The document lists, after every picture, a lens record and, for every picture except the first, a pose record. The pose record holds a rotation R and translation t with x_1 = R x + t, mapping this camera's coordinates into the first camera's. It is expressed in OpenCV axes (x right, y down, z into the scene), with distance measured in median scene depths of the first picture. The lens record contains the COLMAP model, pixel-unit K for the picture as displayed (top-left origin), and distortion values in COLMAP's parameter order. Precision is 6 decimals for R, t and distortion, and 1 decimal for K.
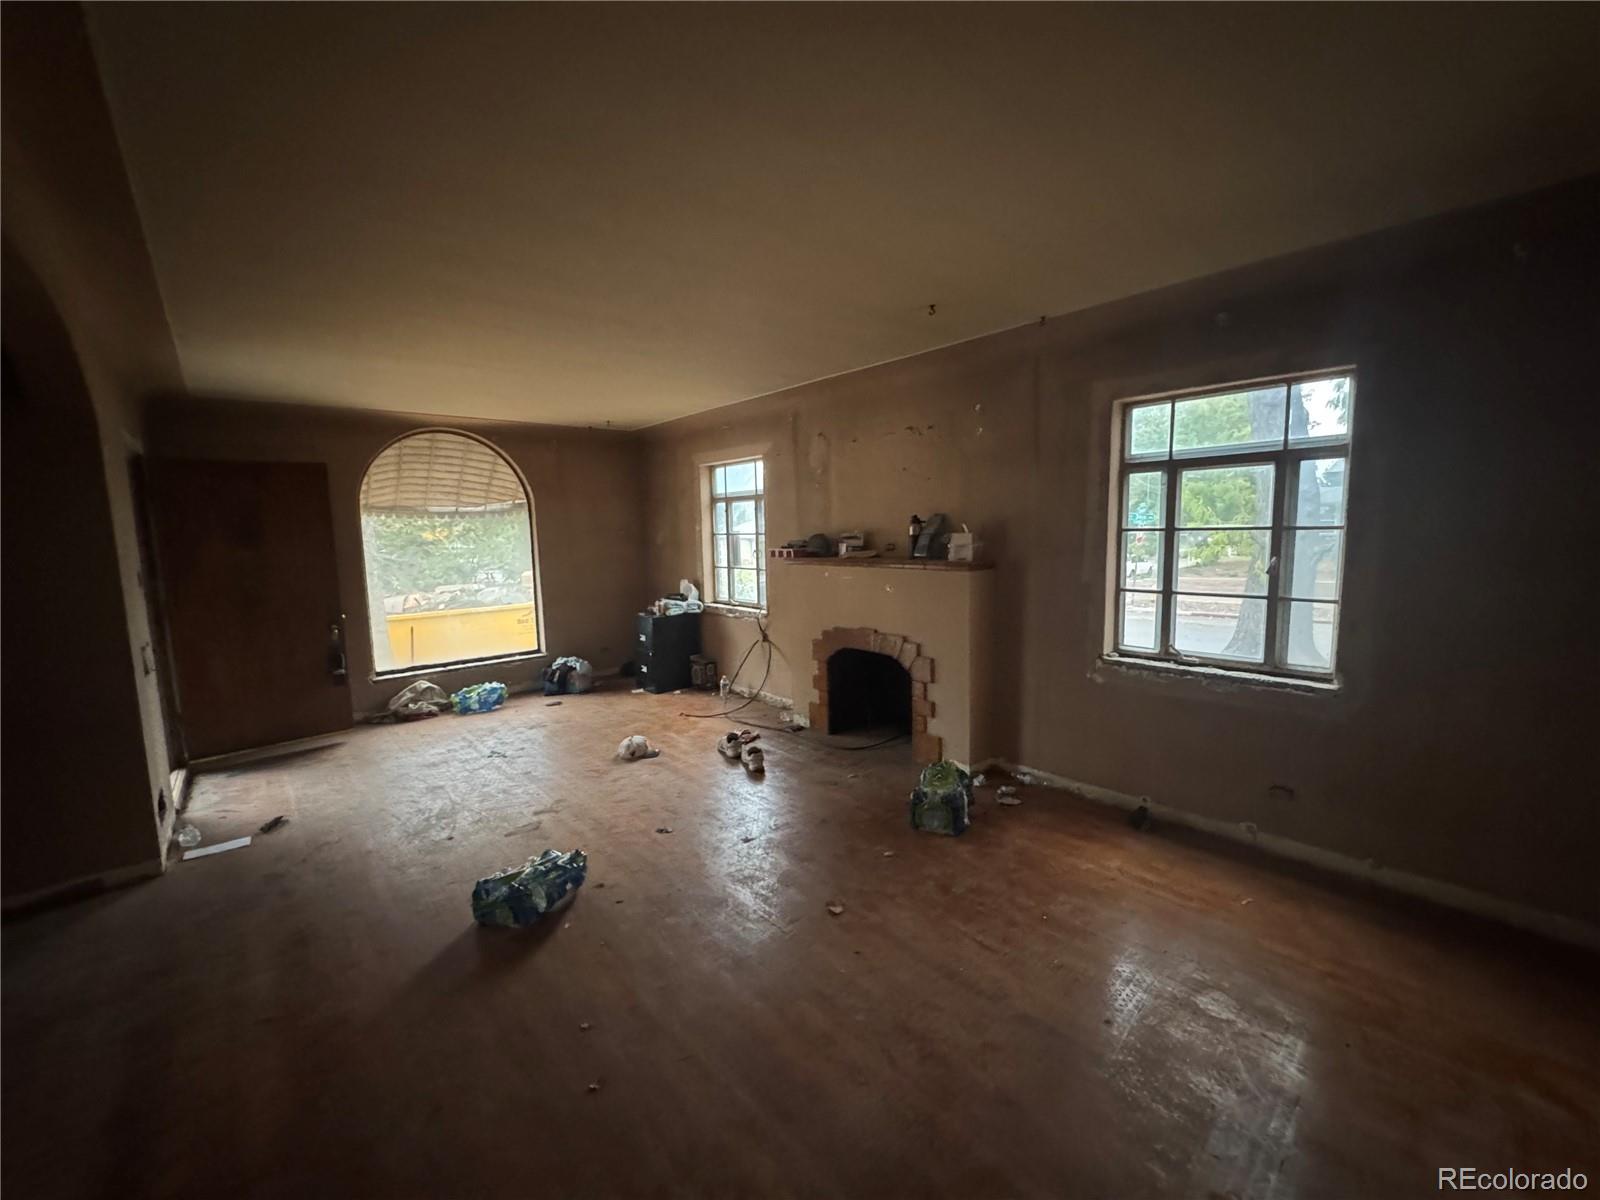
lens RADIAL K [[649.6, 0, 800.0], [0, 649.6, 600.0], [0, 0, 1]] dist [0.000827, 0.000013]
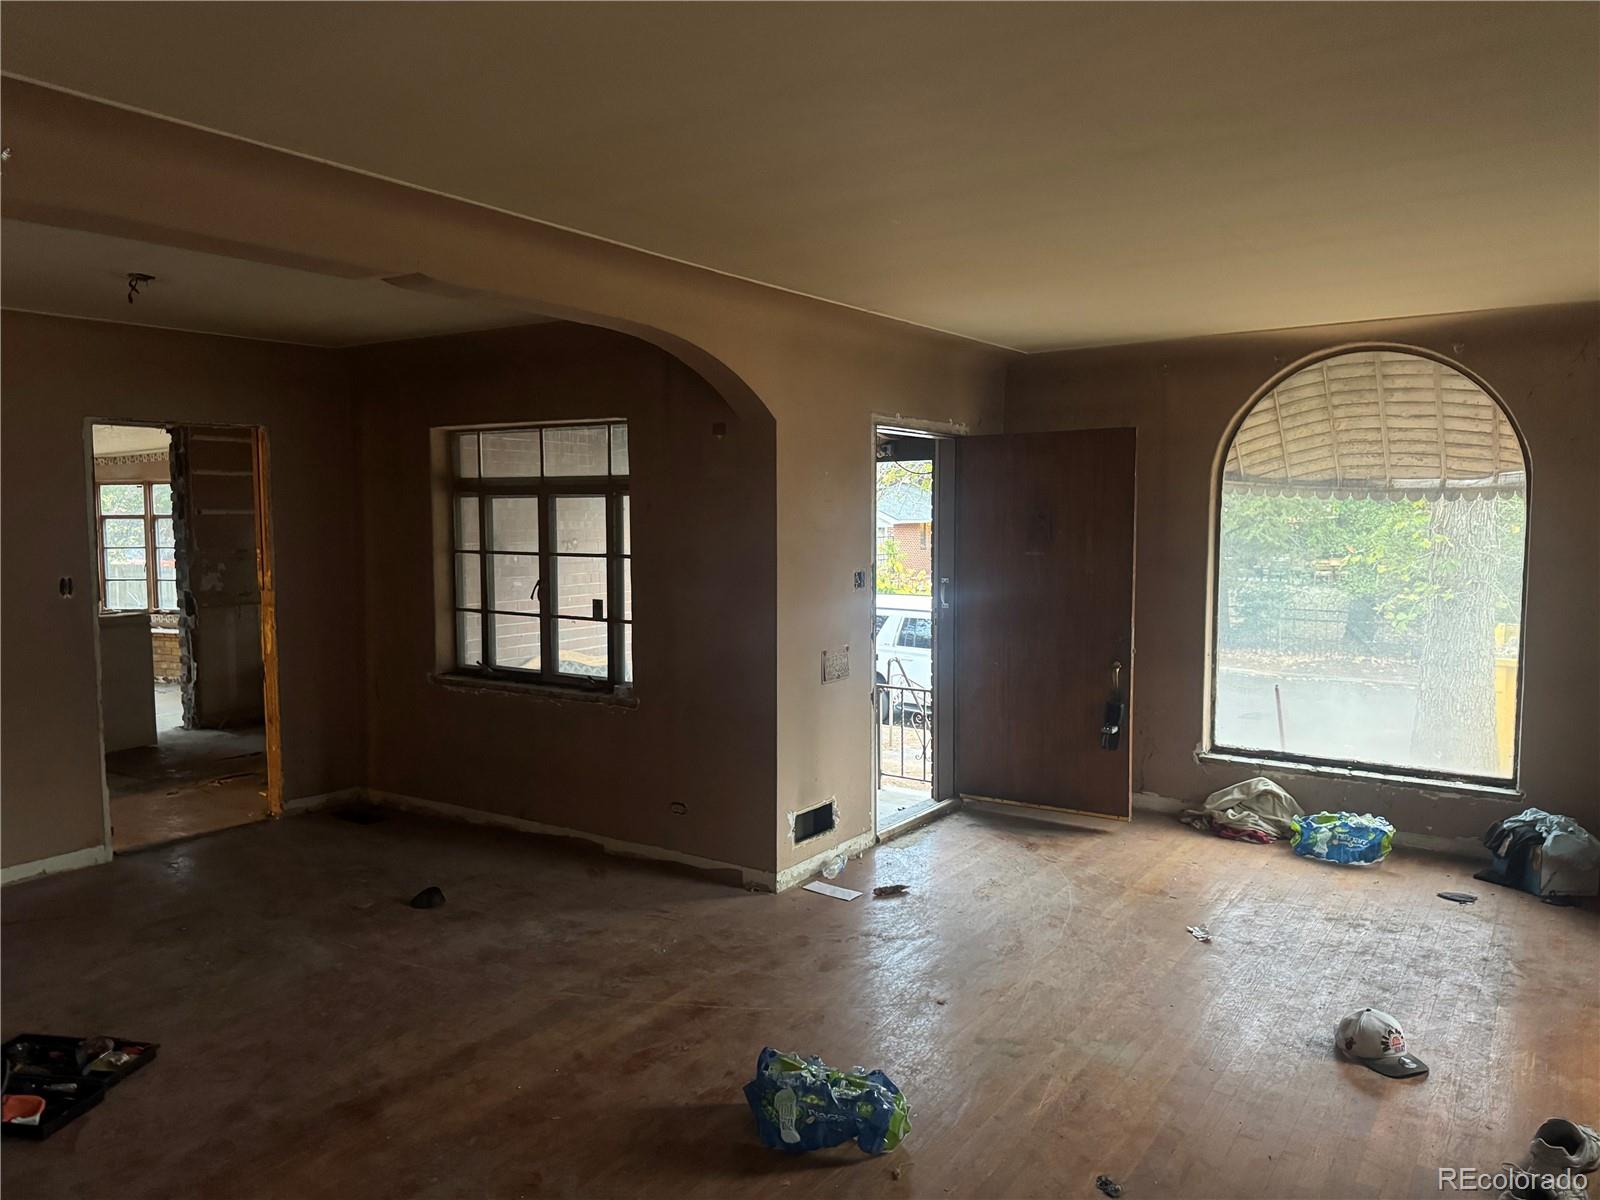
lens RADIAL K [[1137.4, 0, 801.0], [0, 1137.4, 533.8], [0, 0, 1]] dist [-0.001009, -0.002402]
pose [[0.229851, 0.036398, -0.972545, 0.306391], [-0.119959, 0.992740, 0.008803, -0.051916], [0.965805, 0.114643, 0.232548, 0.330986]]
